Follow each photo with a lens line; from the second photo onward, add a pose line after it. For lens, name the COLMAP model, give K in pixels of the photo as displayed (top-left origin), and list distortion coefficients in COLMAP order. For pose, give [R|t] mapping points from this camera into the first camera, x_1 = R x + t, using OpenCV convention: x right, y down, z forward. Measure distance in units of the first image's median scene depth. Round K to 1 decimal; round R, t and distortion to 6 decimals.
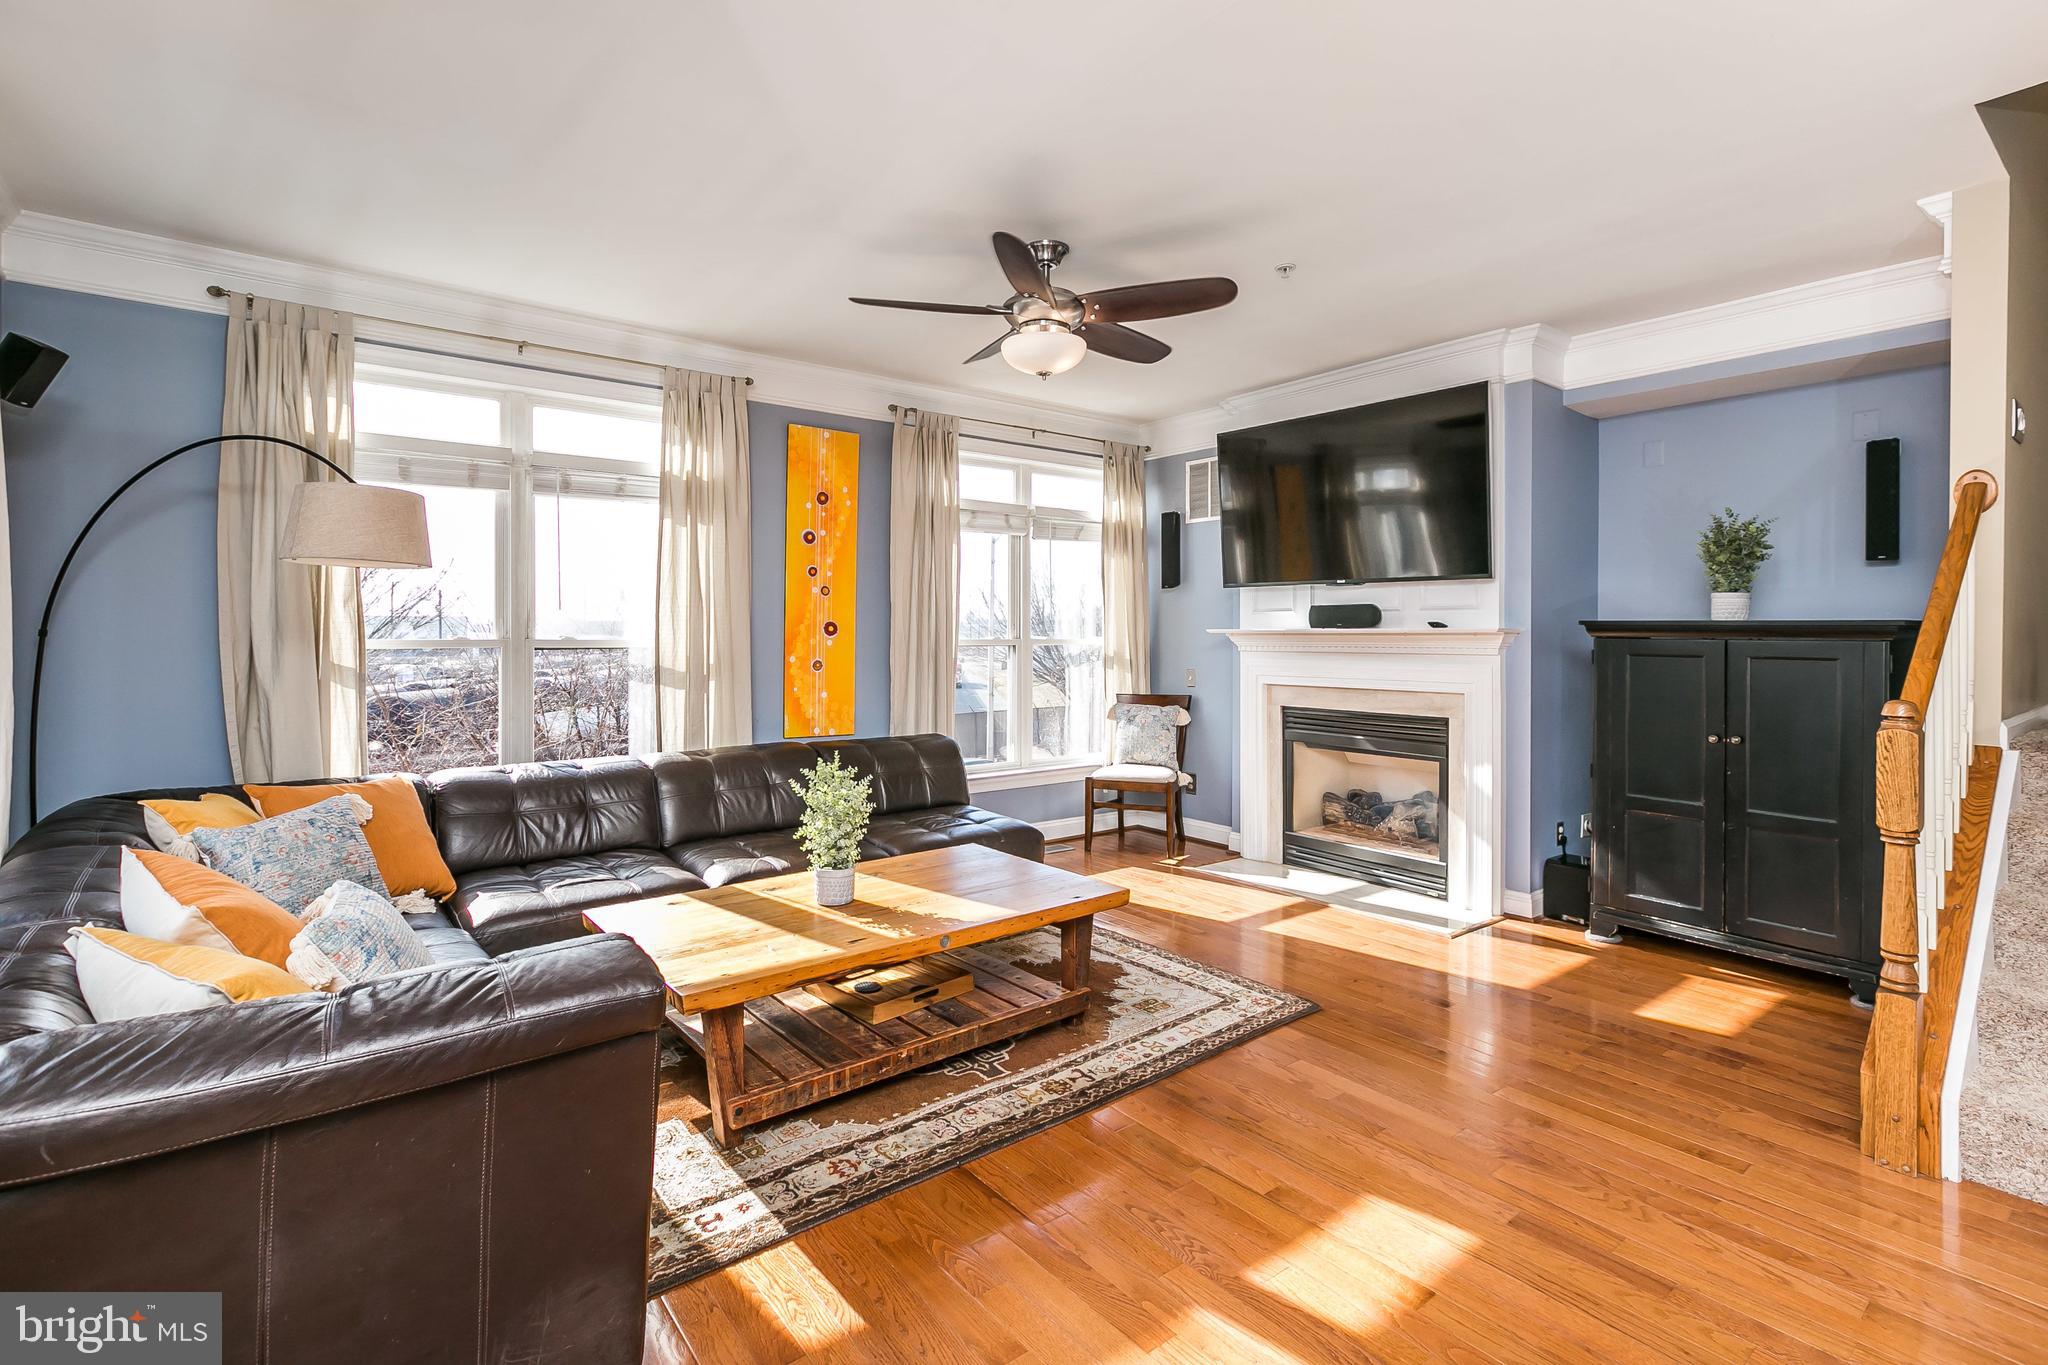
lens RADIAL K [[952.6, 0, 1017.3], [0, 952.6, 622.3], [0, 0, 1]] dist [0.000366, 0.000152]
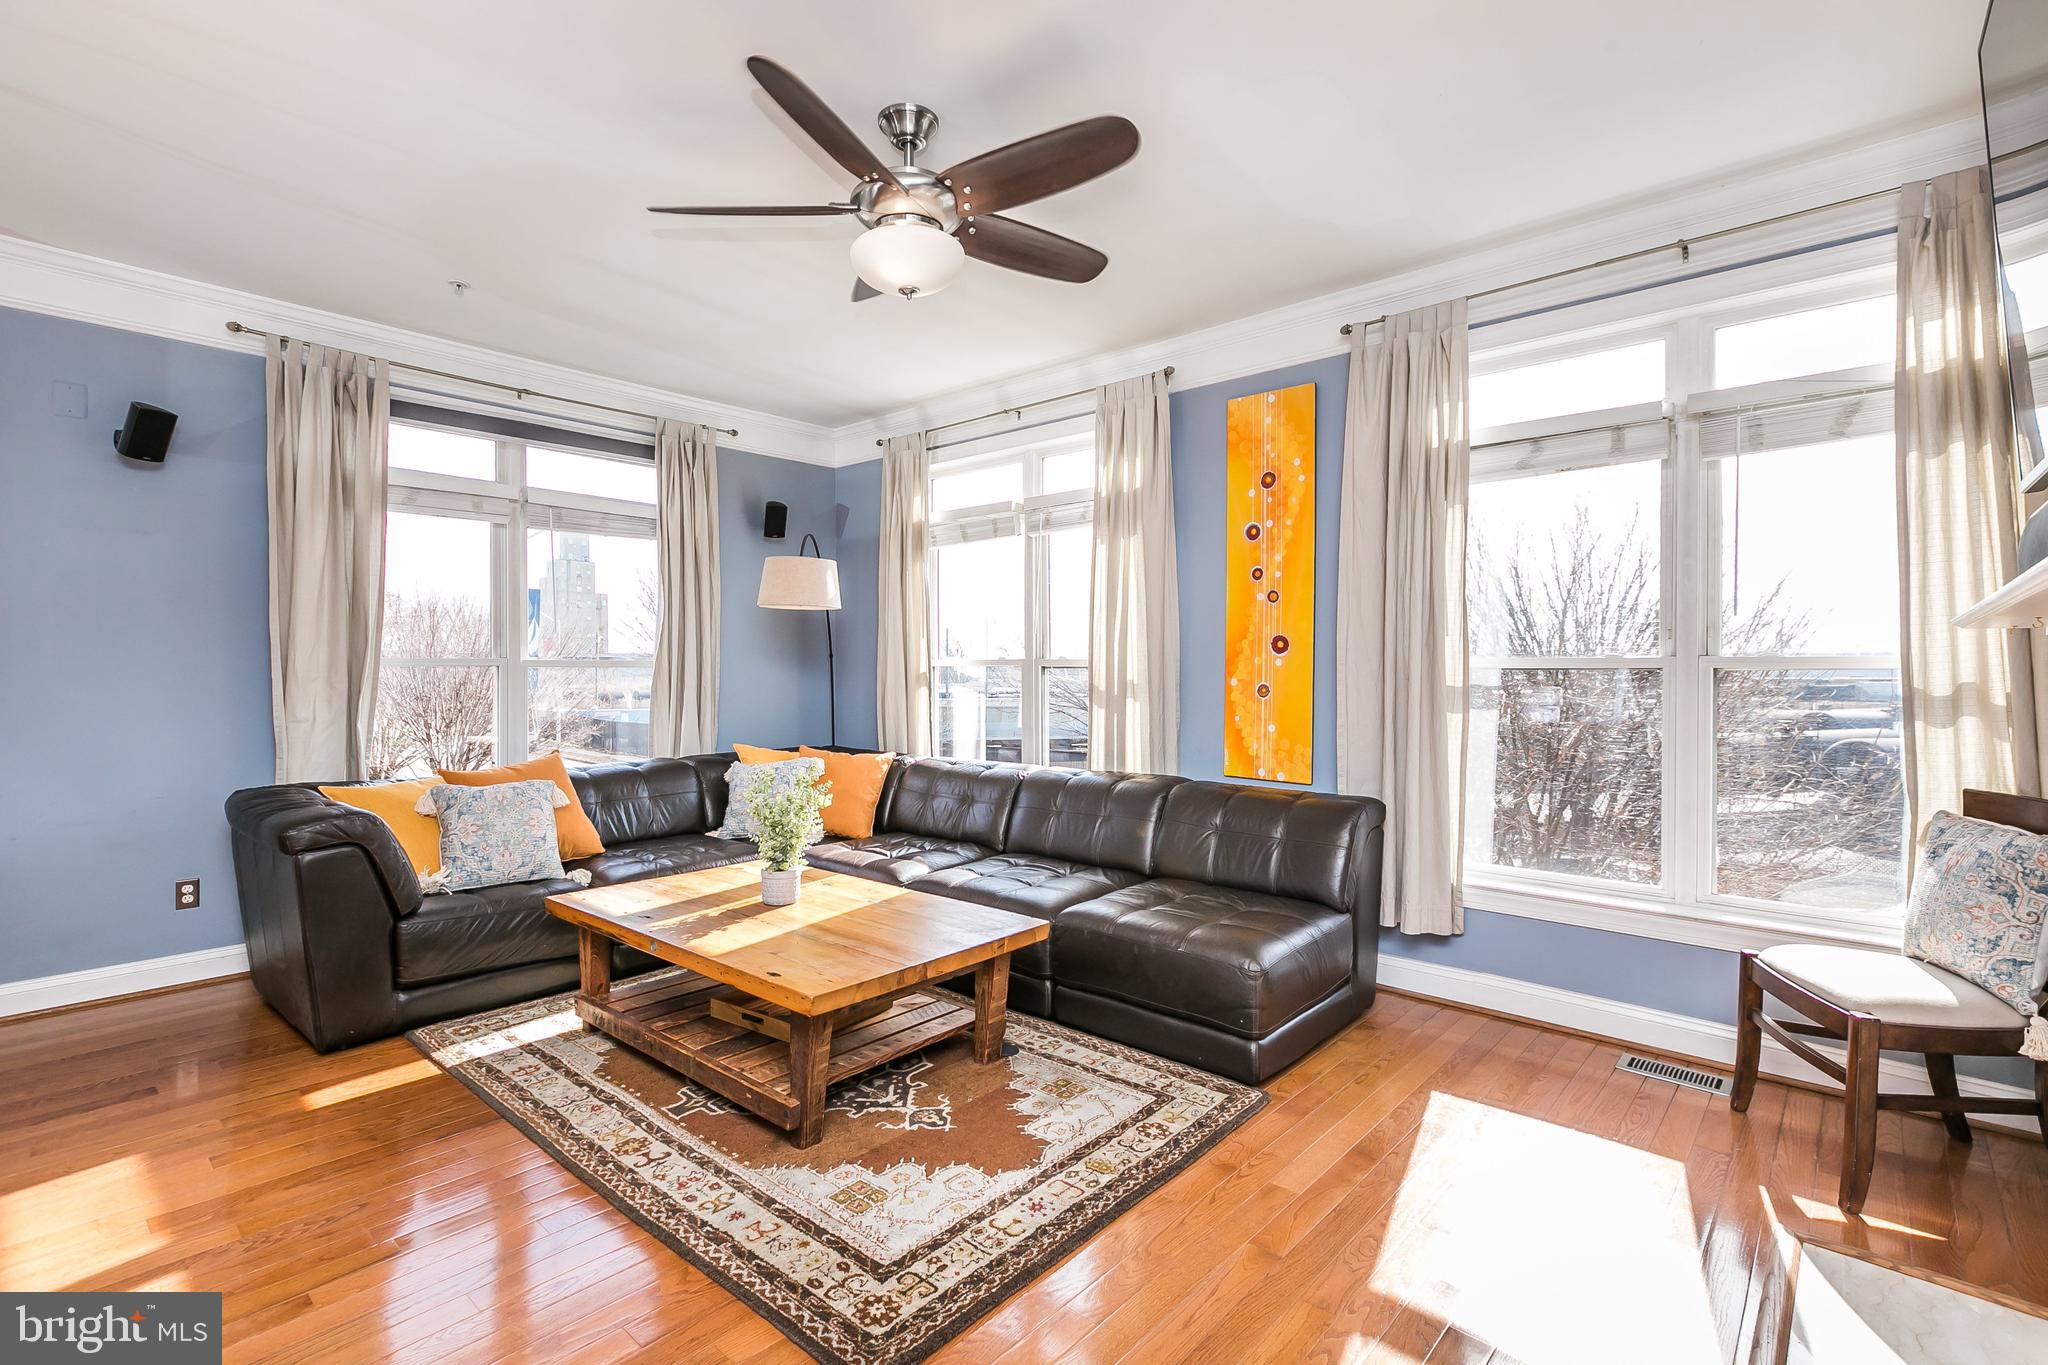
lens RADIAL K [[944.0, 0, 1028.0], [0, 944.0, 667.0], [0, 0, 1]] dist [0.000922, 0.000355]
pose [[0.180788, -0.004484, -0.983512, 0.747192], [0.007655, 0.999966, -0.003152, 0.036890], [0.983492, -0.006959, 0.180817, 0.927642]]
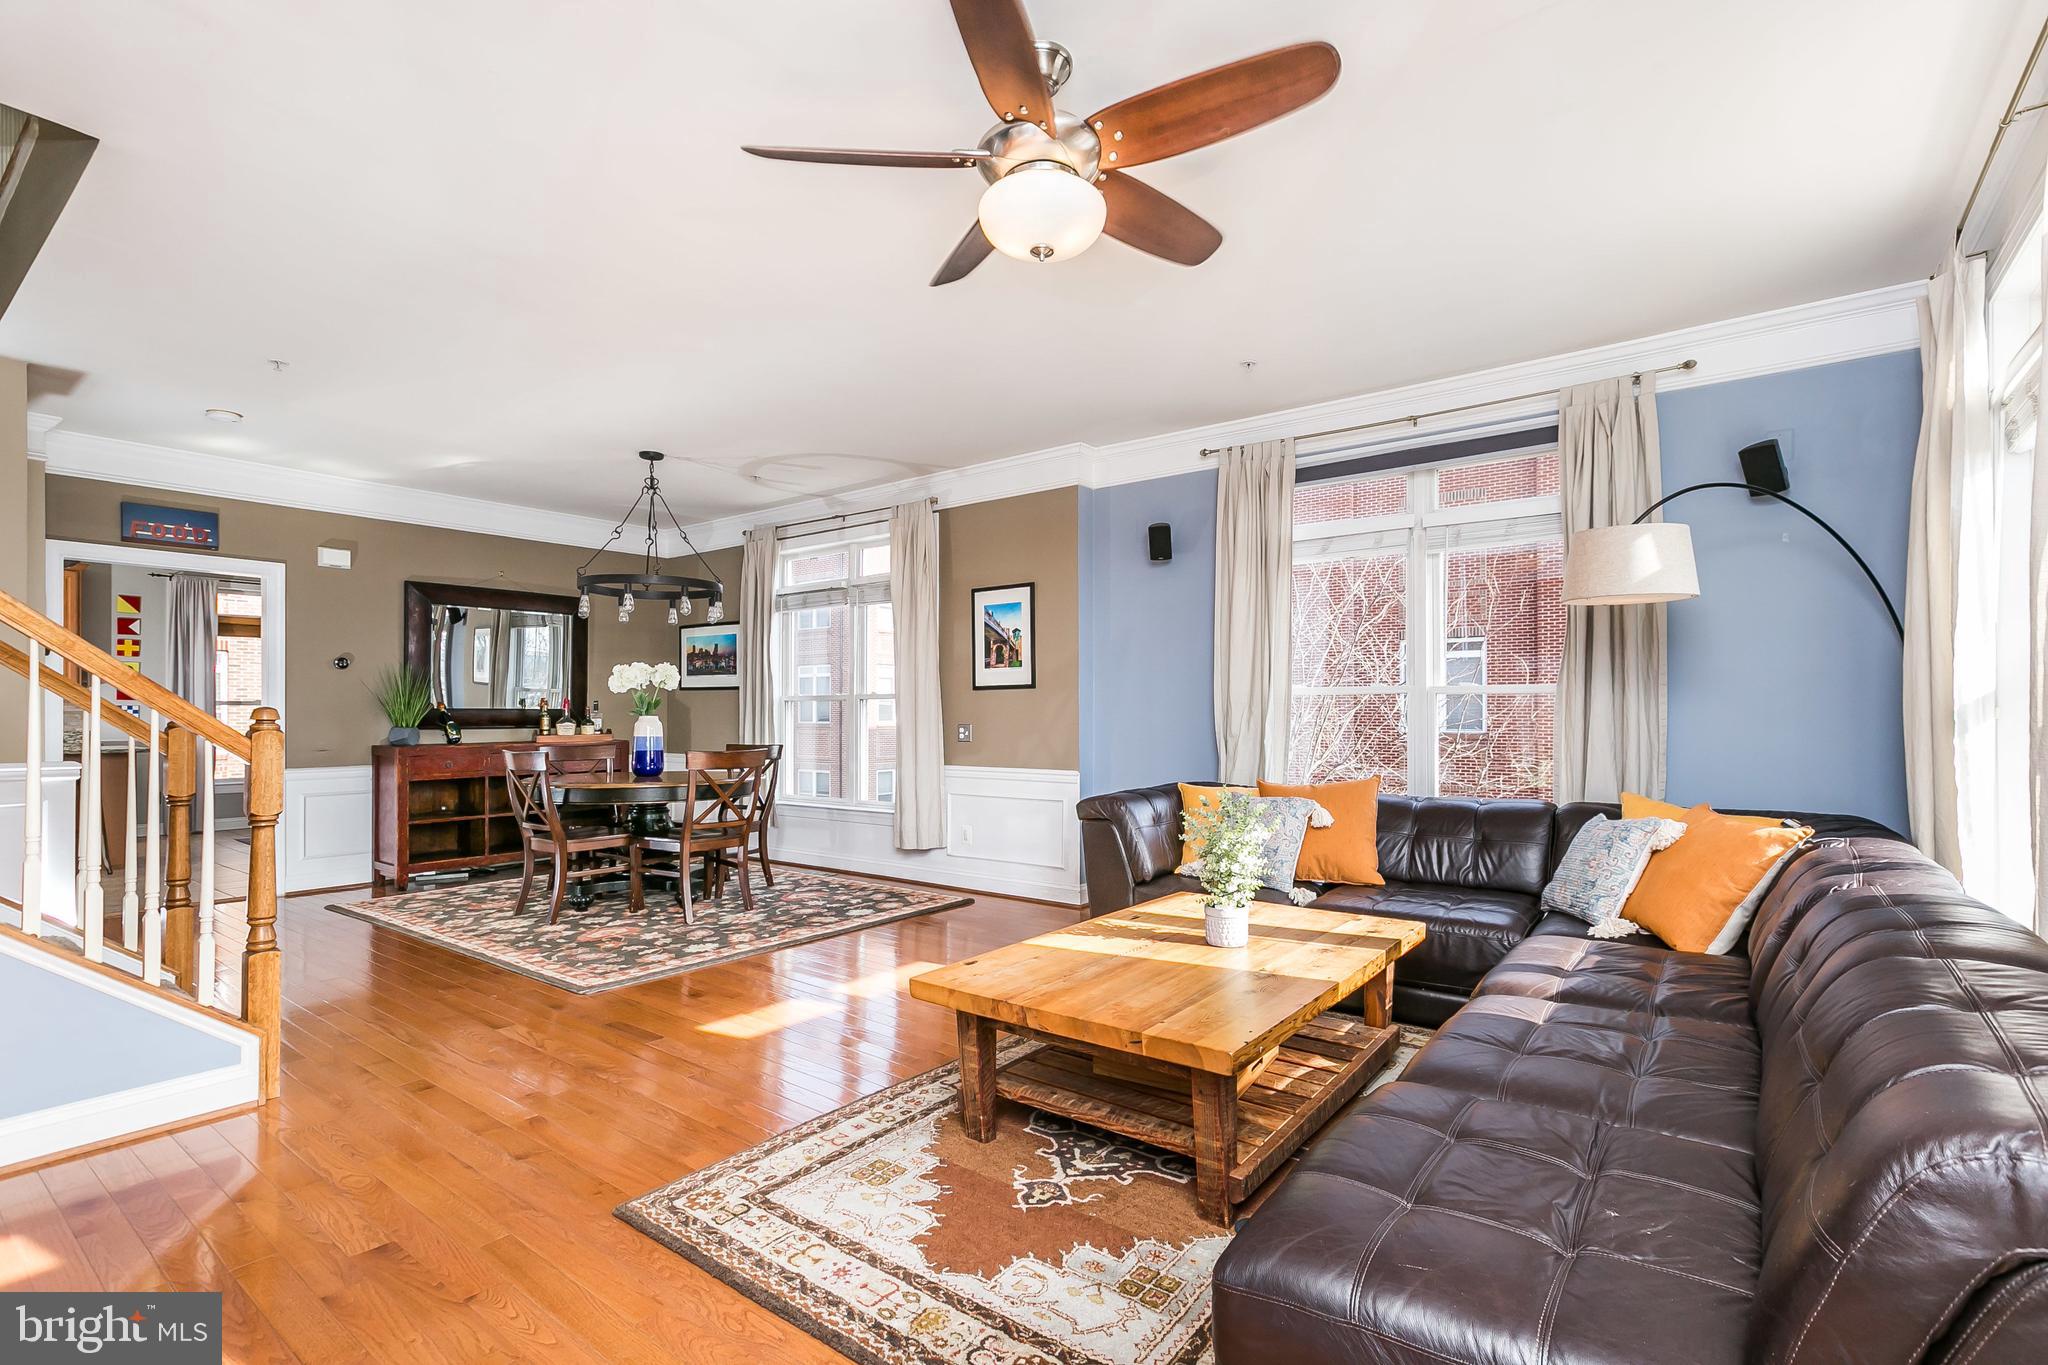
lens RADIAL K [[944.0, 0, 1028.0], [0, 944.0, 667.0], [0, 0, 1]] dist [0.000922, 0.000355]
pose [[-0.967160, -0.013694, -0.253800, 0.200271], [-0.000156, 0.998579, -0.053283, 0.063929], [0.254169, -0.051493, -0.965788, 1.593559]]
